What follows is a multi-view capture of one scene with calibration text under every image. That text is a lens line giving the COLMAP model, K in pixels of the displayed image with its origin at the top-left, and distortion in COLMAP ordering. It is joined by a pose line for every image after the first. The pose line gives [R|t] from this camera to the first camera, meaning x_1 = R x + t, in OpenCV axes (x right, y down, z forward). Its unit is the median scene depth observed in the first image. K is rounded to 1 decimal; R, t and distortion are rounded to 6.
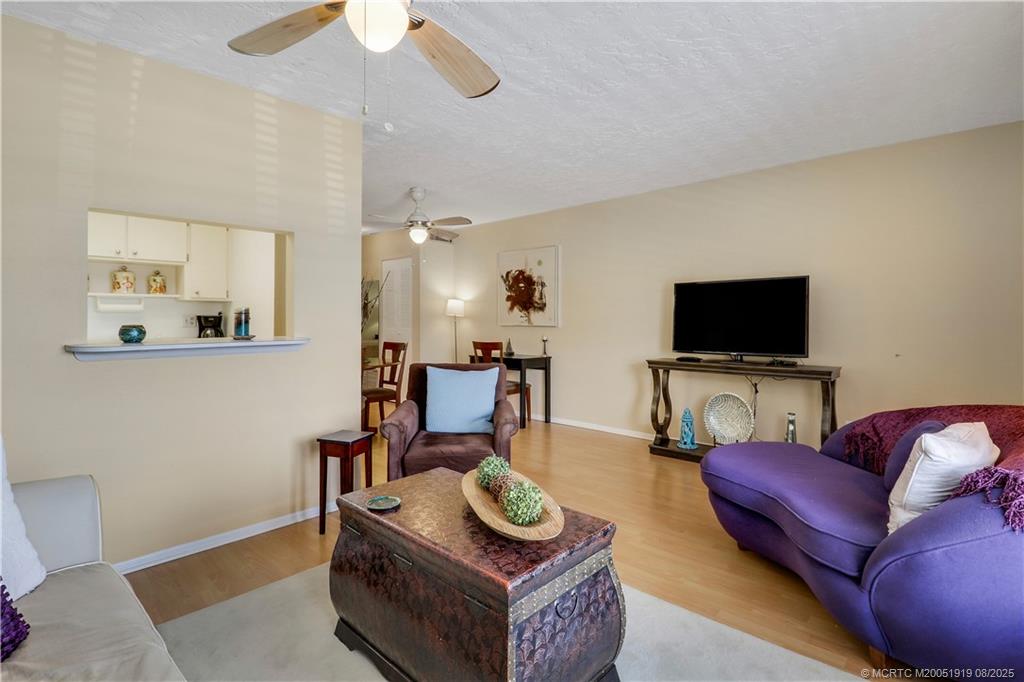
lens RADIAL K [[494.3, 0, 514.5], [0, 494.3, 317.8], [0, 0, 1]] dist [-0.000656, -0.000041]
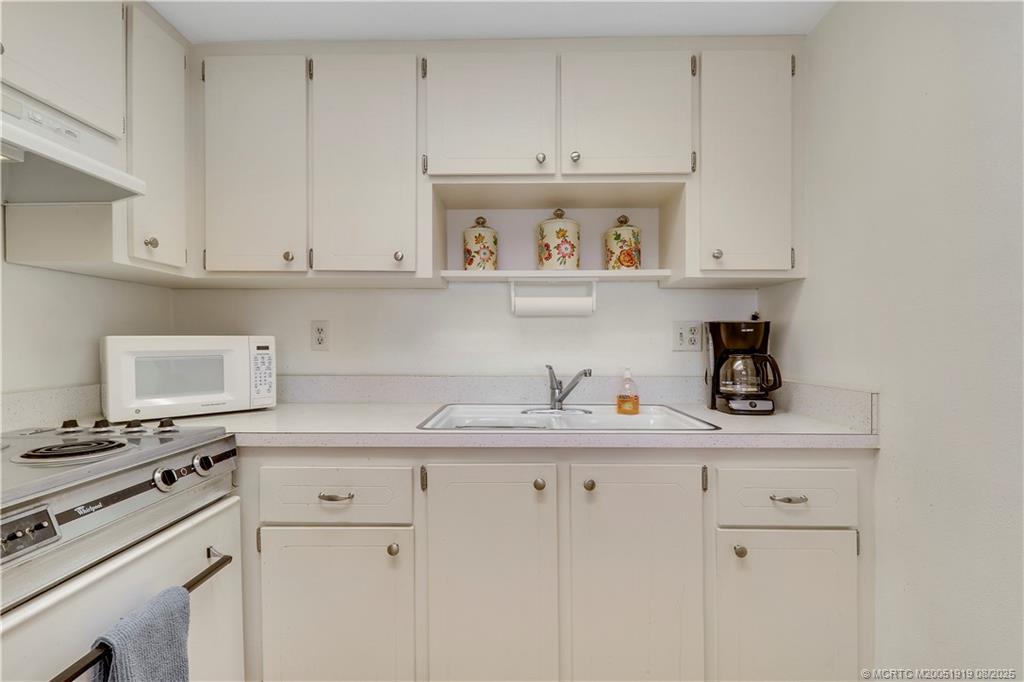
lens RADIAL K [[494.3, 0, 511.6], [0, 494.3, 340.8], [0, 0, 1]] dist [-0.000656, -0.000041]
pose [[0.670368, 0.004288, -0.742017, -0.479042], [-0.000567, 0.999986, 0.005266, 0.008810], [0.742029, -0.003110, 0.670361, 0.654809]]
